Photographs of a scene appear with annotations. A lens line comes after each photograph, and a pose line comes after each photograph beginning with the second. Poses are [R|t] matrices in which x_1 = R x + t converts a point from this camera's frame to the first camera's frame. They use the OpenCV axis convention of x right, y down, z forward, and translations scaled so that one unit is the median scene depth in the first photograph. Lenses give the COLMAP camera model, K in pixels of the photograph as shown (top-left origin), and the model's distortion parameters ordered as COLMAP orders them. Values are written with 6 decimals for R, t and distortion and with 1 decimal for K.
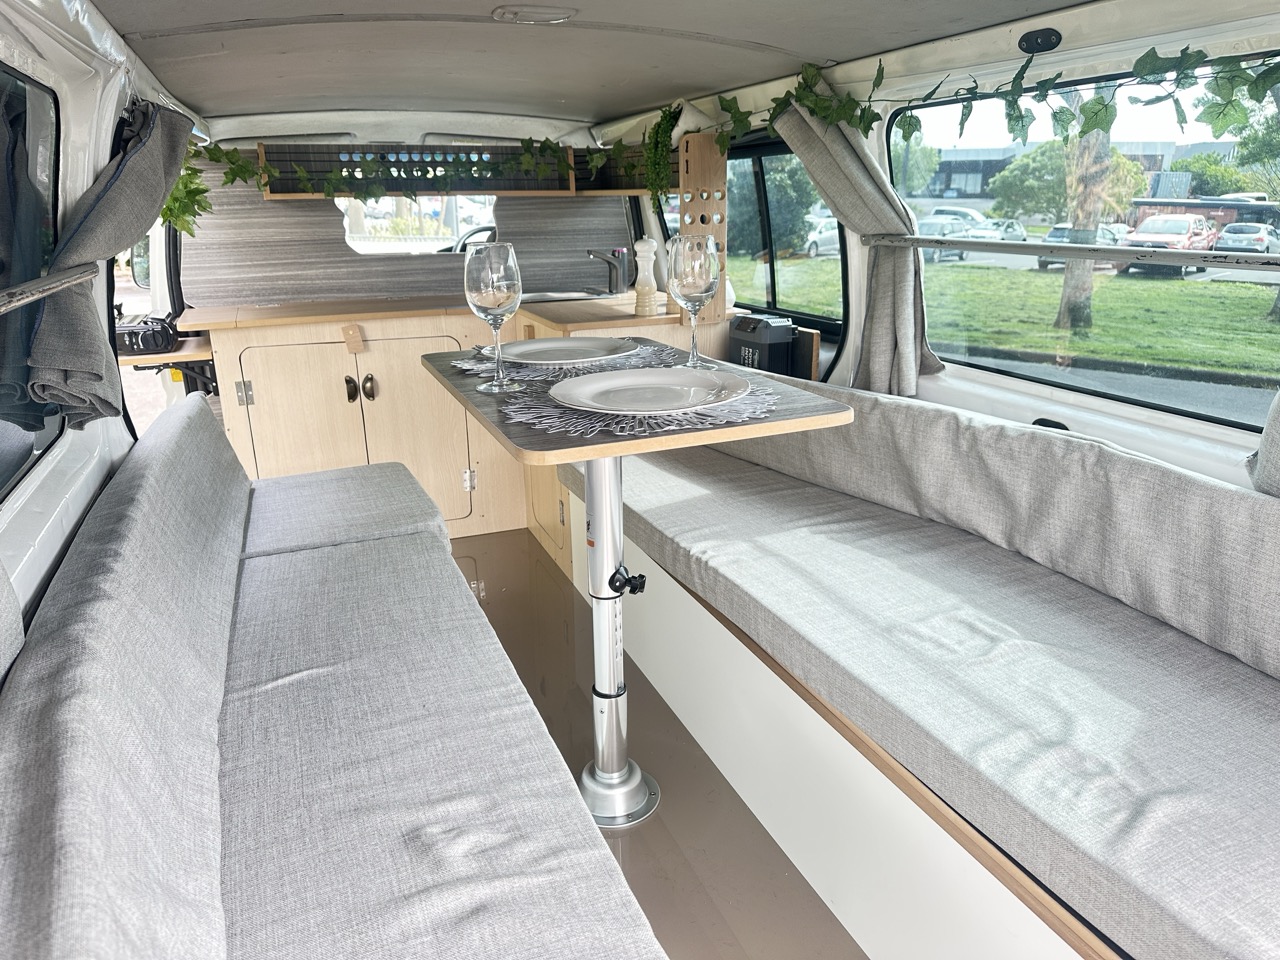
lens RADIAL K [[905.4, 0, 640.0], [0, 905.4, 480.0], [0, 0, 1]] dist [0.041848, -0.041964]
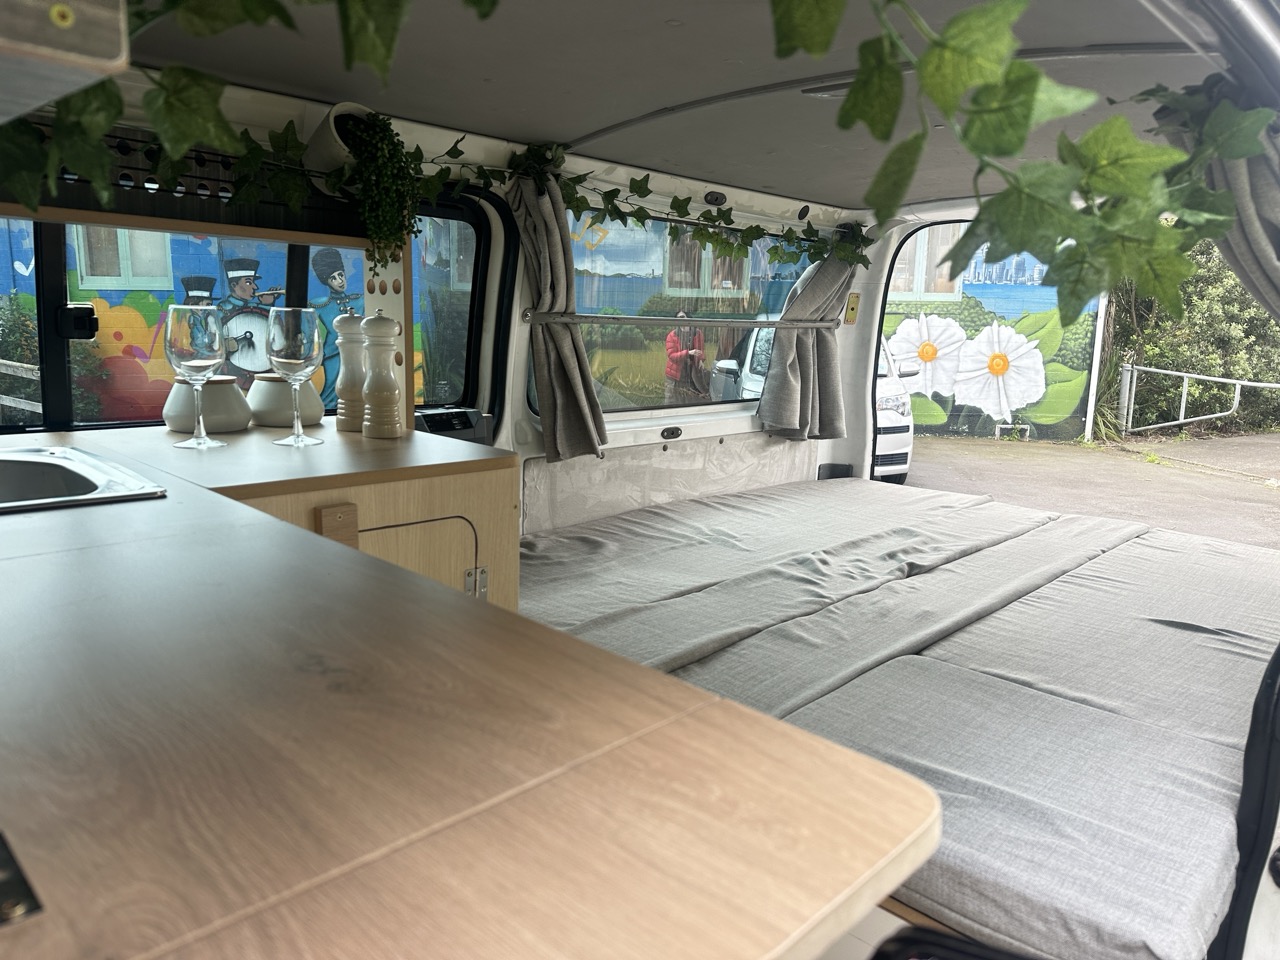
lens RADIAL K [[894.9, 0, 637.3], [0, 894.9, 484.0], [0, 0, 1]] dist [0.090255, -0.111917]
pose [[-0.415506, -0.169554, 0.893648, -0.576829], [0.238866, 0.927651, 0.287067, -0.268954], [-0.877666, 0.332740, -0.344944, 0.998444]]
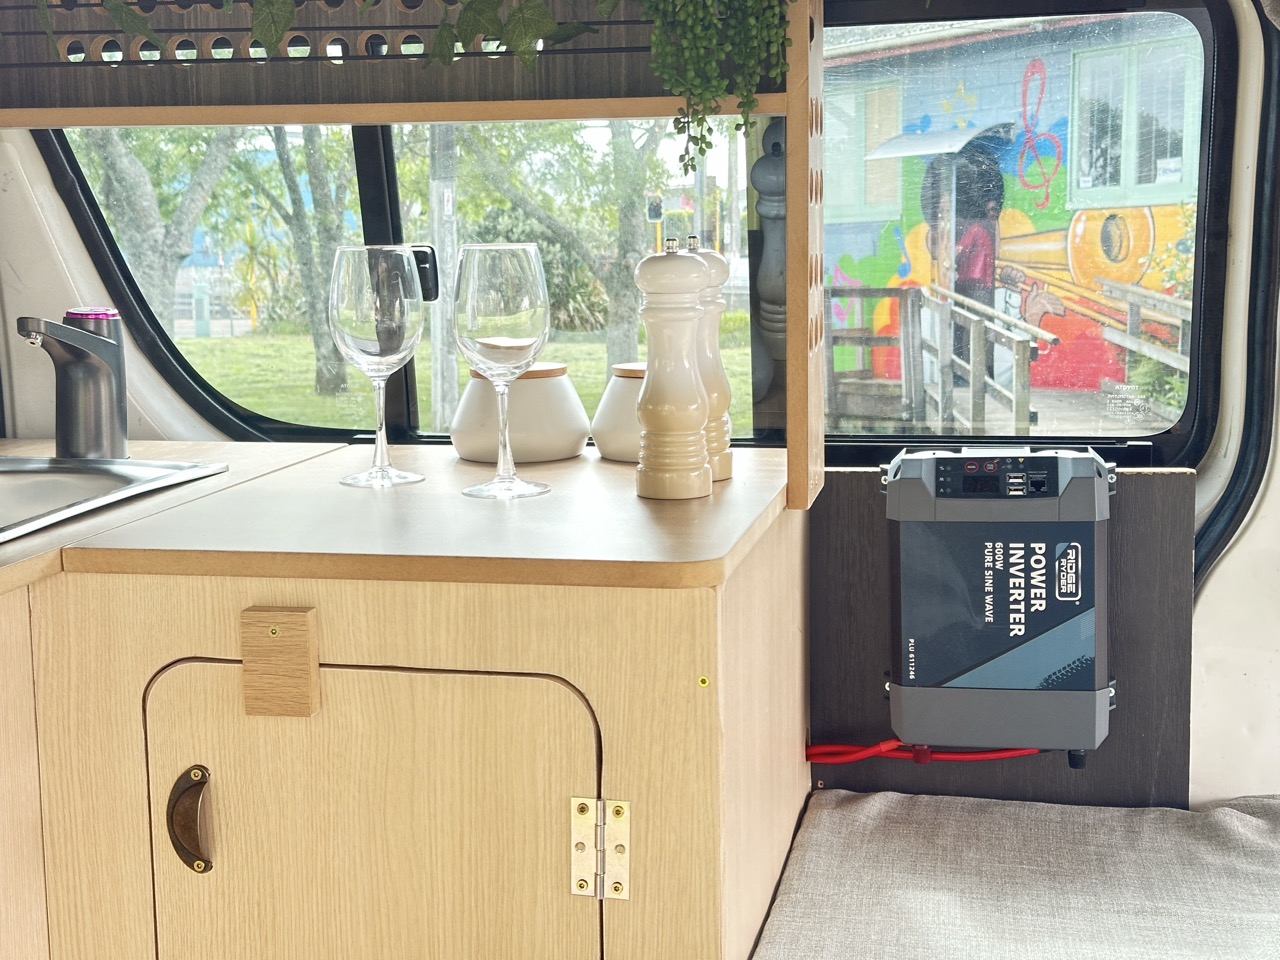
lens RADIAL K [[1796.3, 0, 640.0], [0, 1796.3, 480.0], [0, 0, 1]] dist [0.162021, -0.063700]
pose [[0.558396, -0.118179, 0.821114, -0.458799], [0.253290, 0.966824, -0.033098, -0.161002], [-0.789961, 0.226462, 0.569804, 0.625334]]
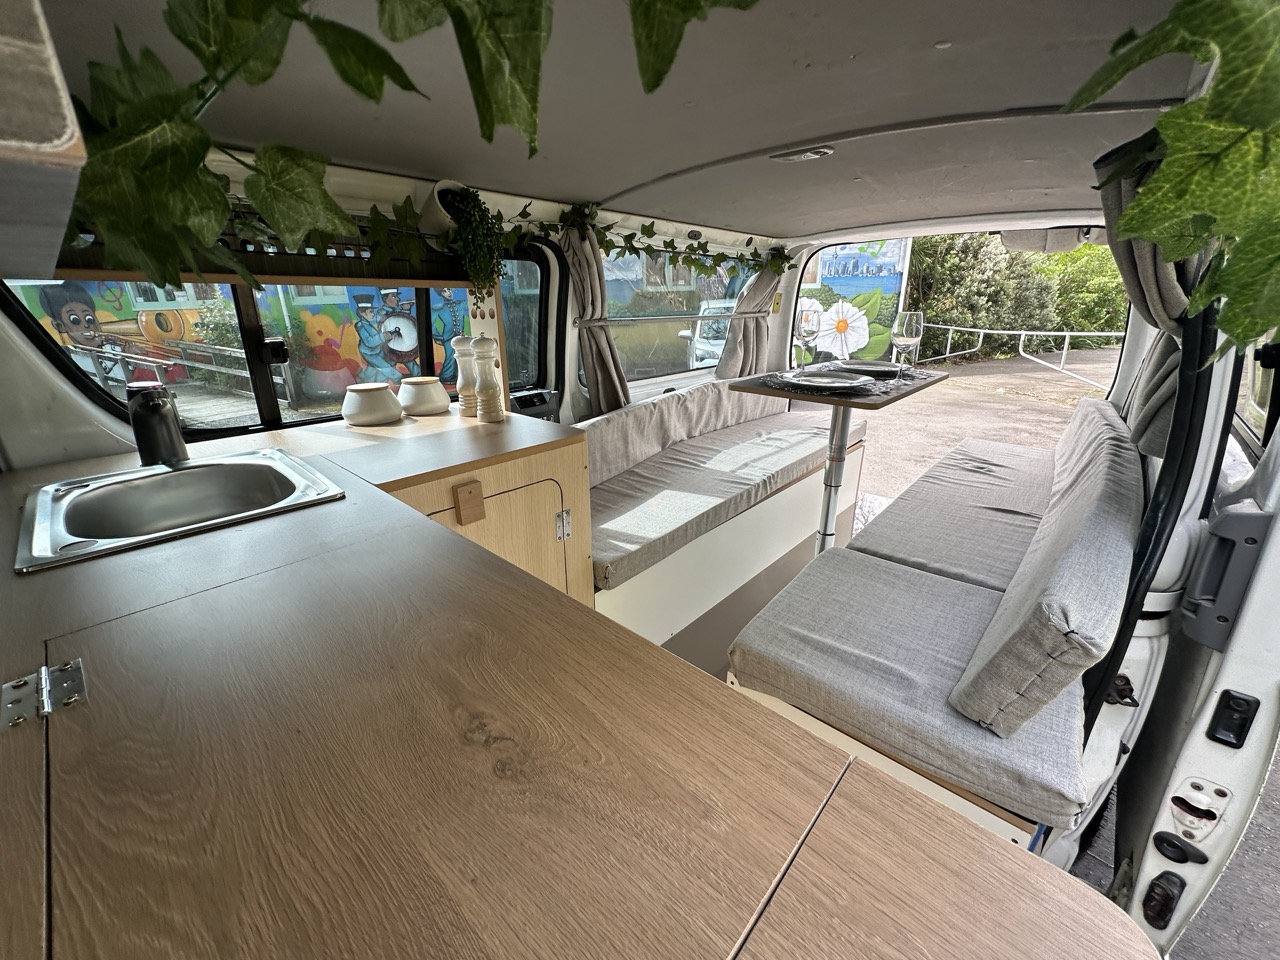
lens RADIAL K [[511.6, 0, 640.0], [0, 511.6, 480.0], [0, 0, 1]] dist [0.000165, 0.000092]
pose [[-0.439300, -0.279723, 0.853680, -0.480815], [0.276989, 0.861810, 0.424924, -0.287996], [-0.854571, 0.423129, -0.301113, 0.982435]]
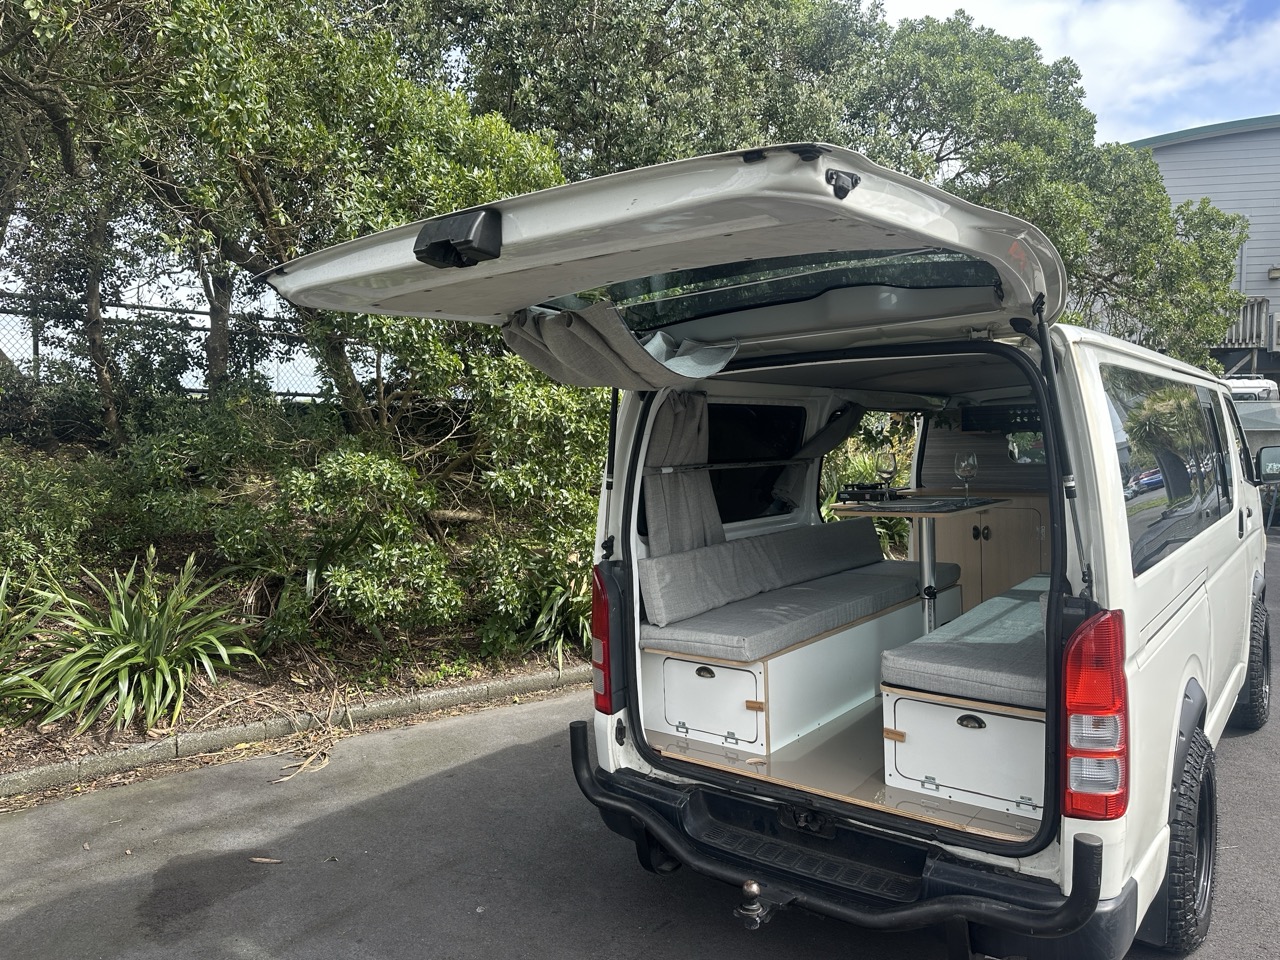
lens RADIAL K [[903.8, 0, 640.0], [0, 903.8, 480.0], [0, 0, 1]] dist [0.192785, -0.000258]
pose [[0.506086, 0.046685, -0.861219, 0.959906], [-0.243306, 0.965707, -0.090627, 0.133468], [0.827454, 0.255404, 0.500089, -0.537075]]
